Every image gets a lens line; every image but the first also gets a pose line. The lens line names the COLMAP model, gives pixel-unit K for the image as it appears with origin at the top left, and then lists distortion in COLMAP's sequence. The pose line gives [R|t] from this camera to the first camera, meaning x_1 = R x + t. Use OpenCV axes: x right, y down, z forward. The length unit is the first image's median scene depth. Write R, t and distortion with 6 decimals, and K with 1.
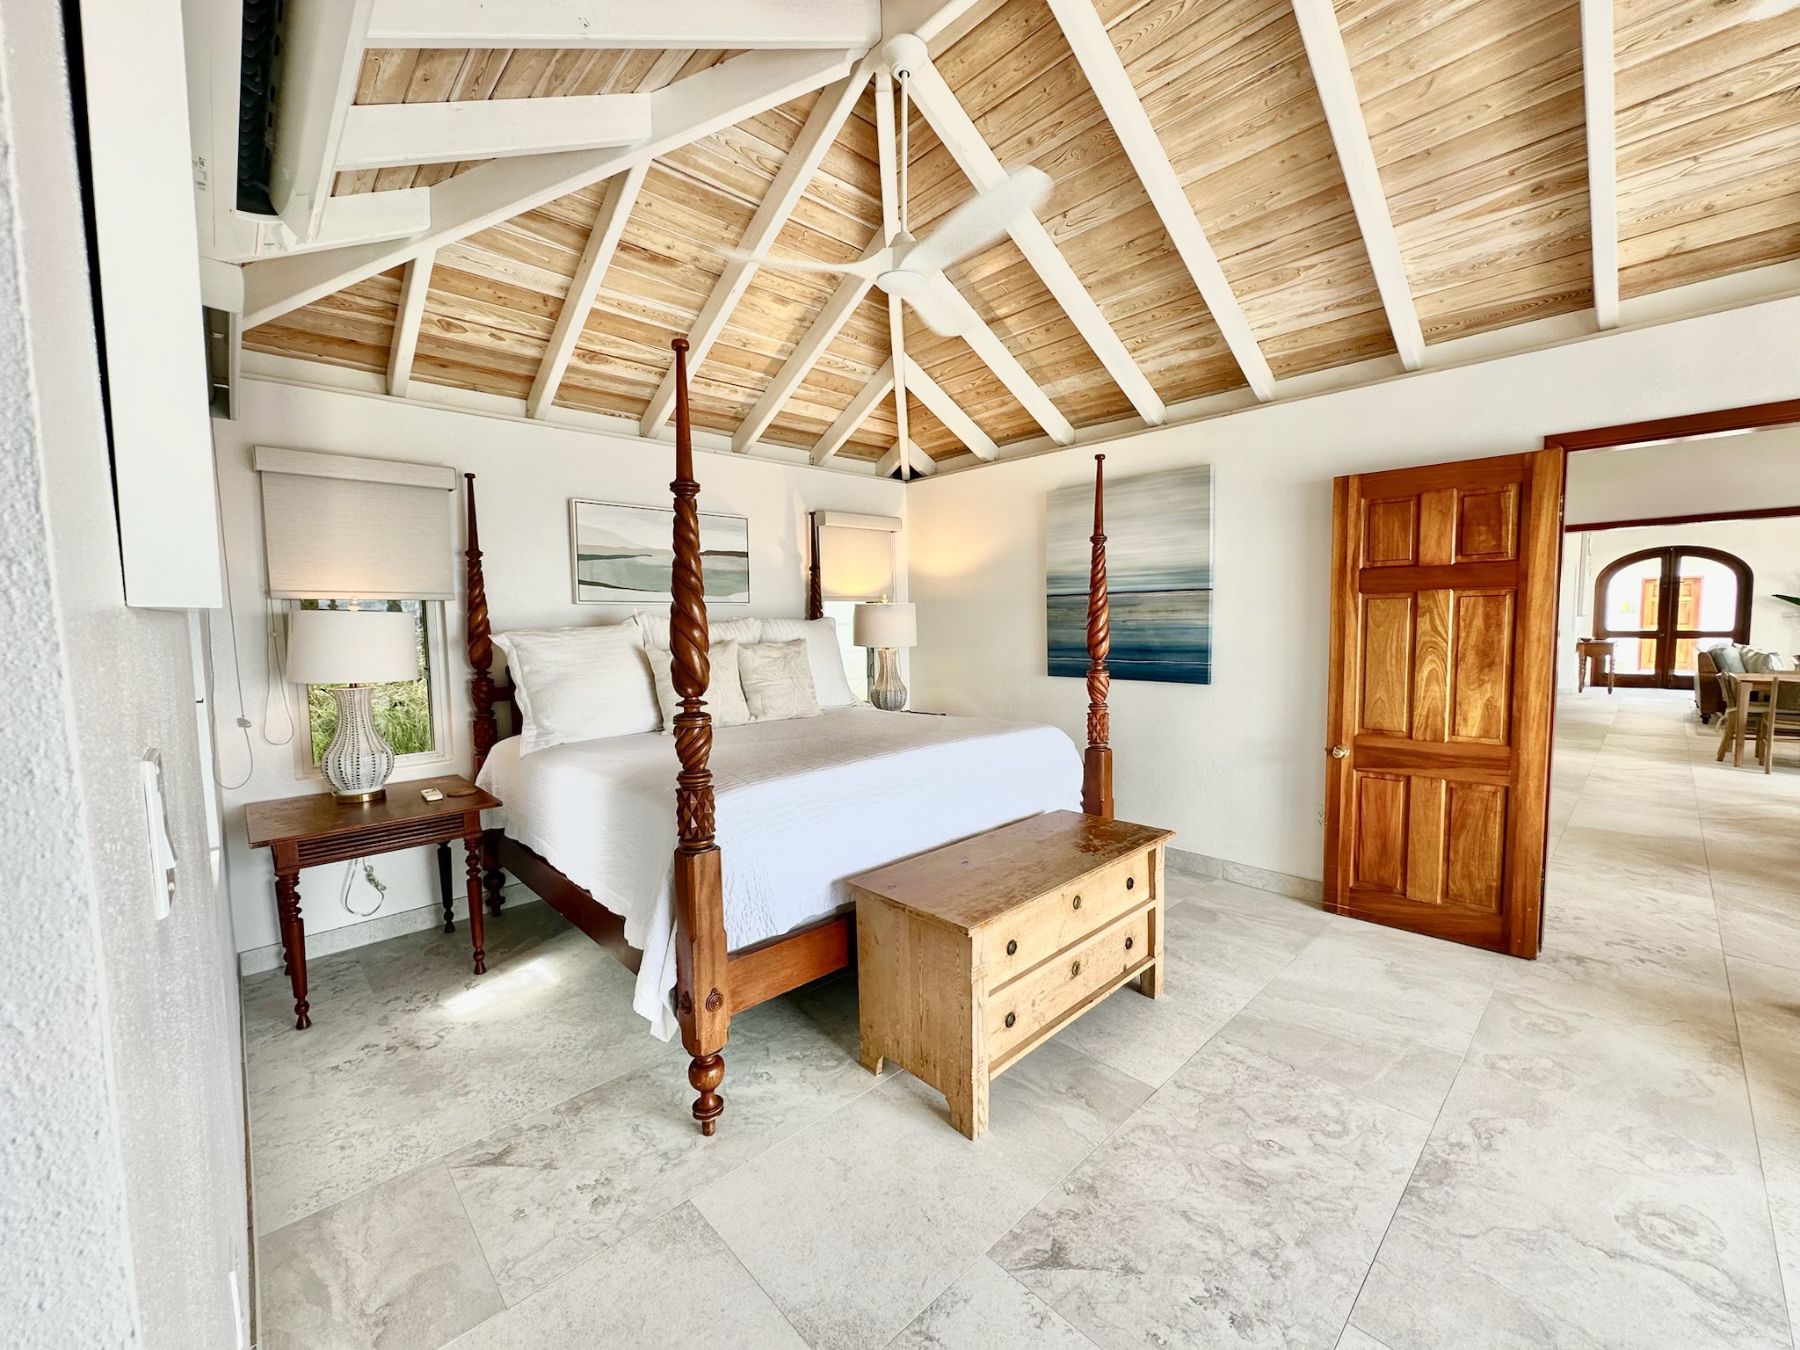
lens RADIAL K [[715.3, 0, 896.5], [0, 715.3, 669.2], [0, 0, 1]] dist [0.001462, -0.000133]
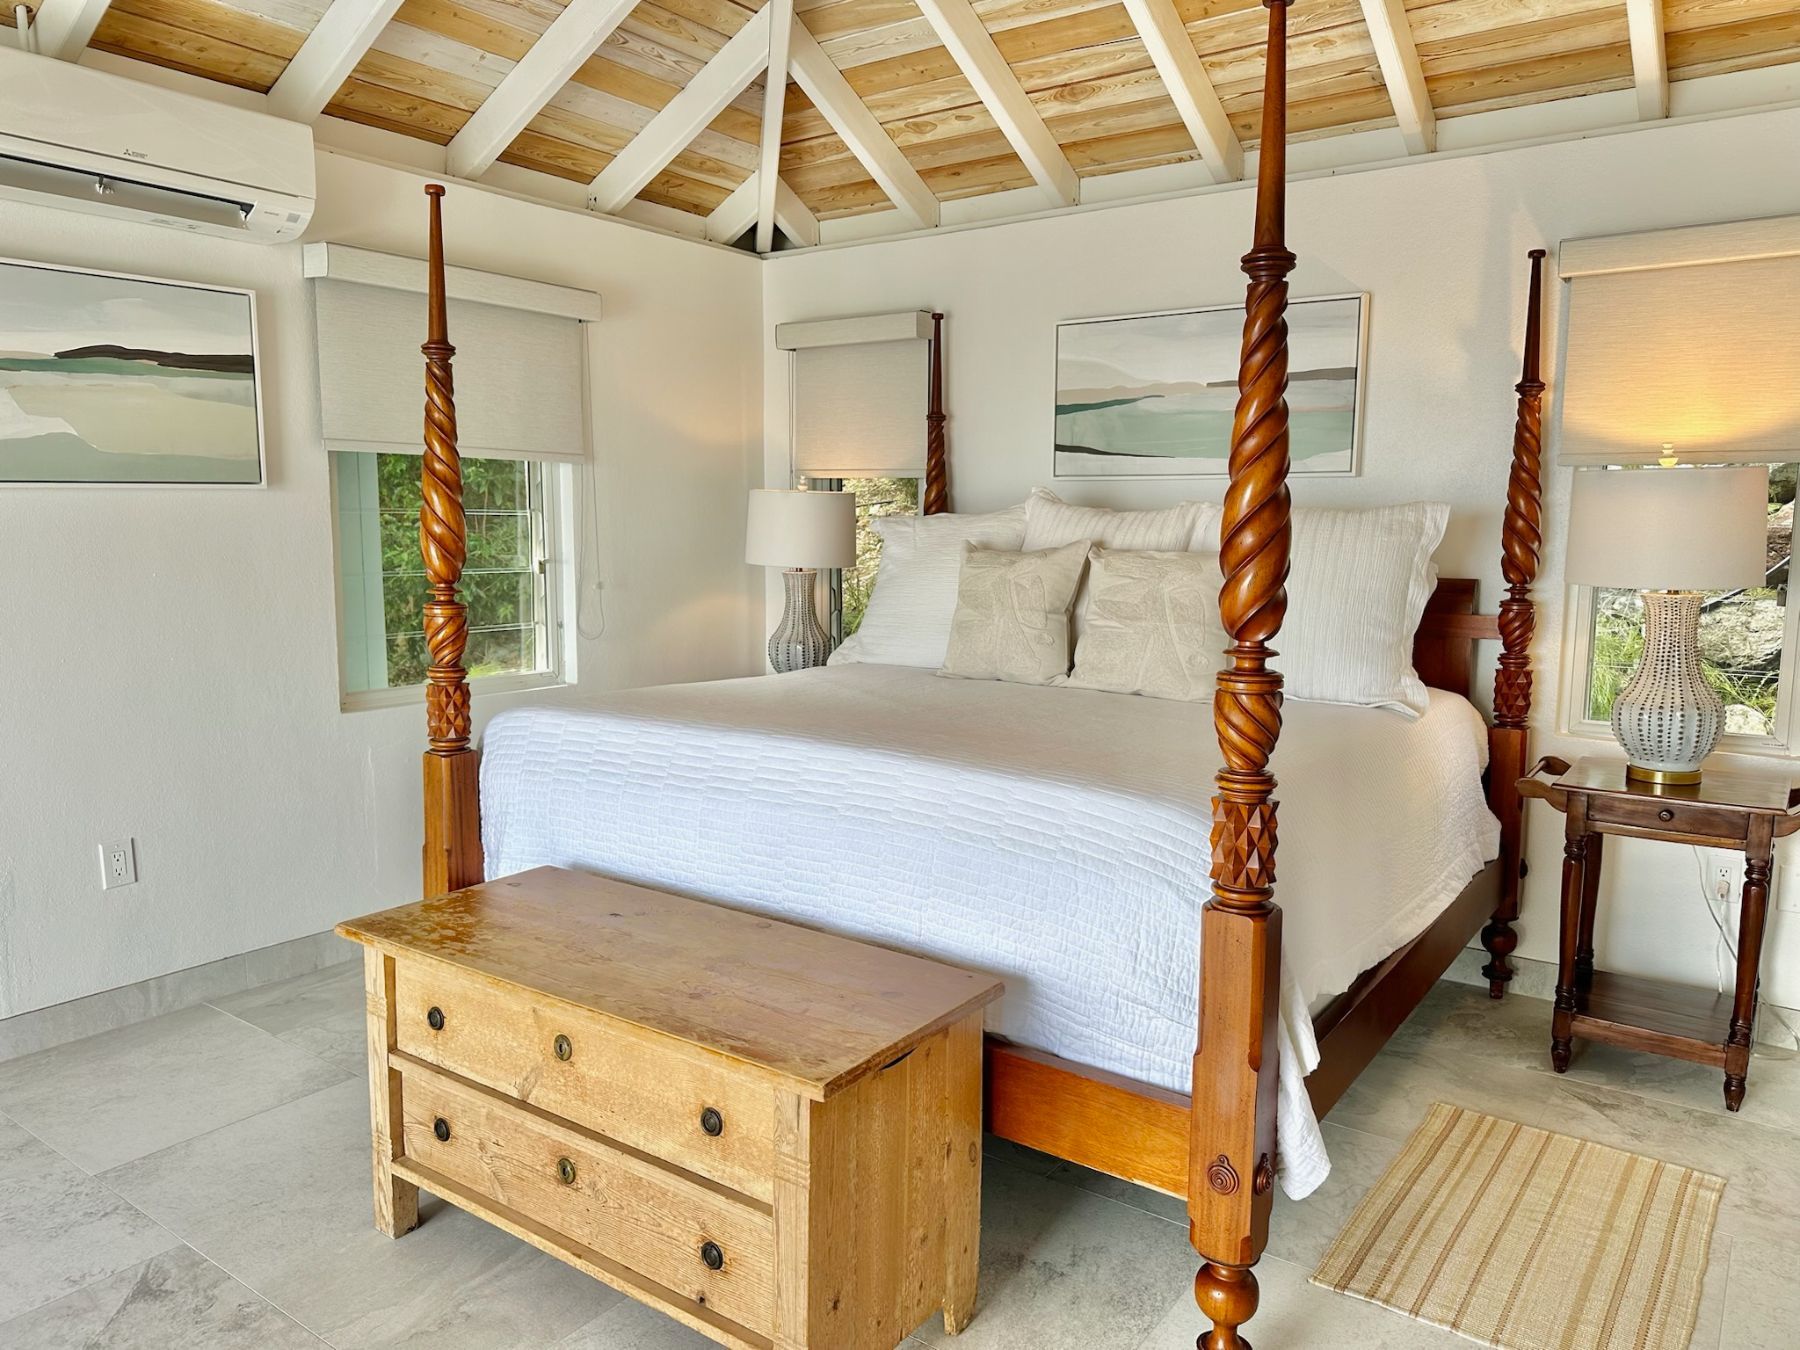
lens RADIAL K [[1265.0, 0, 900.0], [0, 1265.0, 675.0], [0, 0, 1]] dist [0.006082, -0.009367]
pose [[0.192148, 0.139858, -0.971349, 1.037926], [-0.085005, 0.988445, 0.125504, -0.069894], [0.977678, 0.058454, 0.201816, 0.934082]]
